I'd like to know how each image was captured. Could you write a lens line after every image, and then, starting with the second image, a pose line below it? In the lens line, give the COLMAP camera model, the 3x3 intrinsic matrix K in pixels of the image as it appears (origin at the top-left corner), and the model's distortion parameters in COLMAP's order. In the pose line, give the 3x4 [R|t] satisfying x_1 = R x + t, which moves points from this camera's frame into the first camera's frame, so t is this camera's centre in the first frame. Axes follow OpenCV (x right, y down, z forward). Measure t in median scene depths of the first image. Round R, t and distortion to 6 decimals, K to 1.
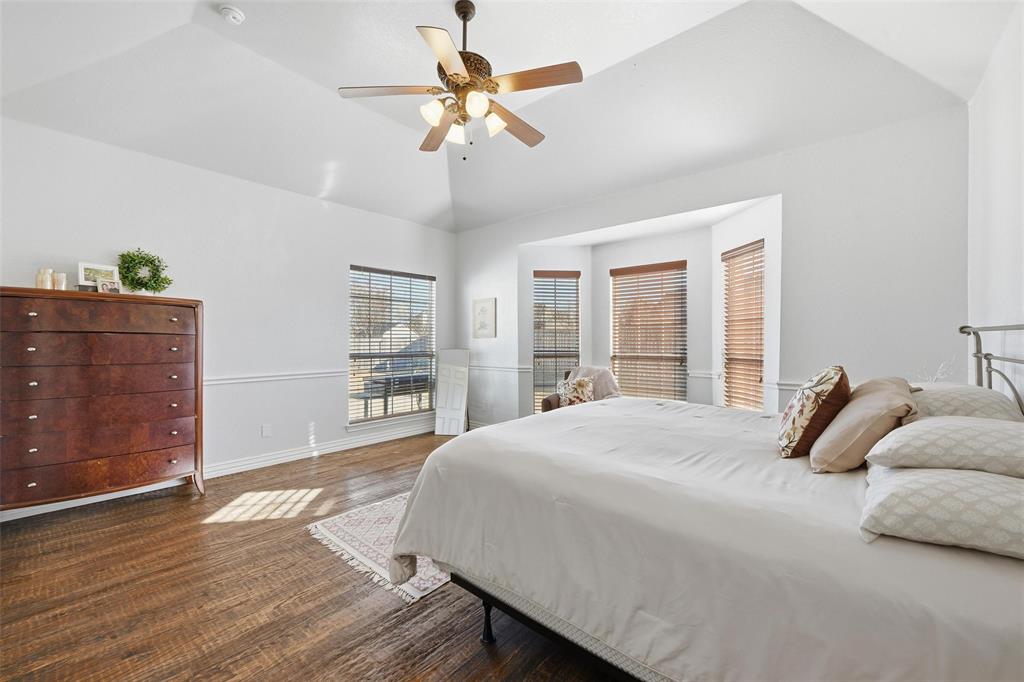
lens RADIAL K [[414.5, 0, 525.5], [0, 414.5, 345.0], [0, 0, 1]] dist [-0.008634, 0.000394]
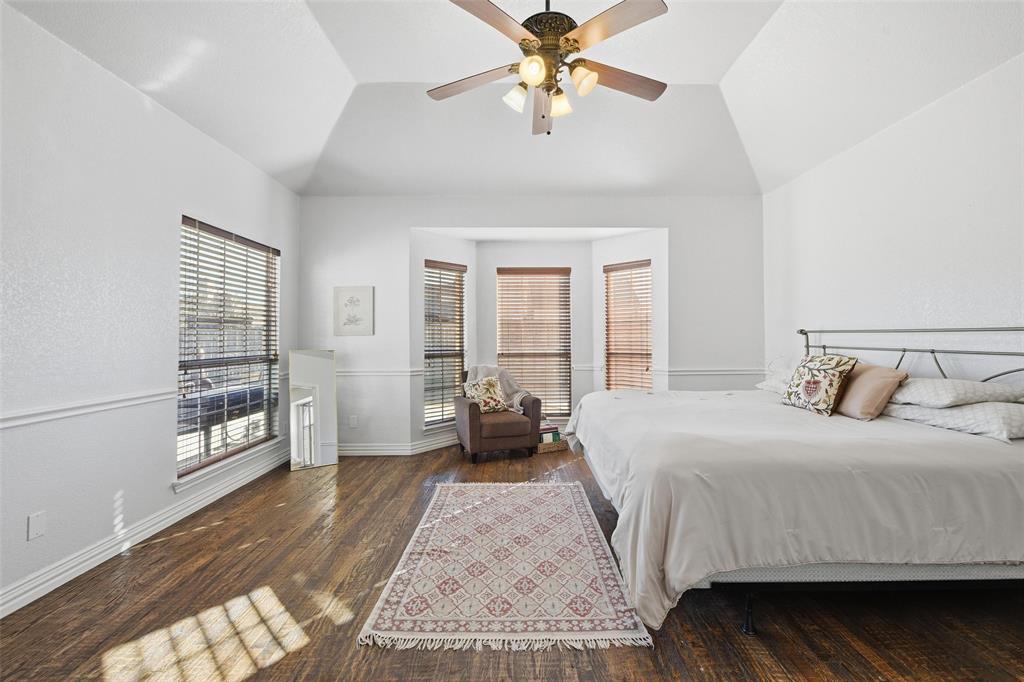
lens RADIAL K [[414.5, 0, 531.3], [0, 414.5, 335.1], [0, 0, 1]] dist [-0.008634, 0.000394]
pose [[0.754390, 0.003132, 0.656419, -0.458565], [0.009692, 0.999826, -0.015910, -0.003023], [-0.656355, 0.018364, 0.754229, 0.224737]]
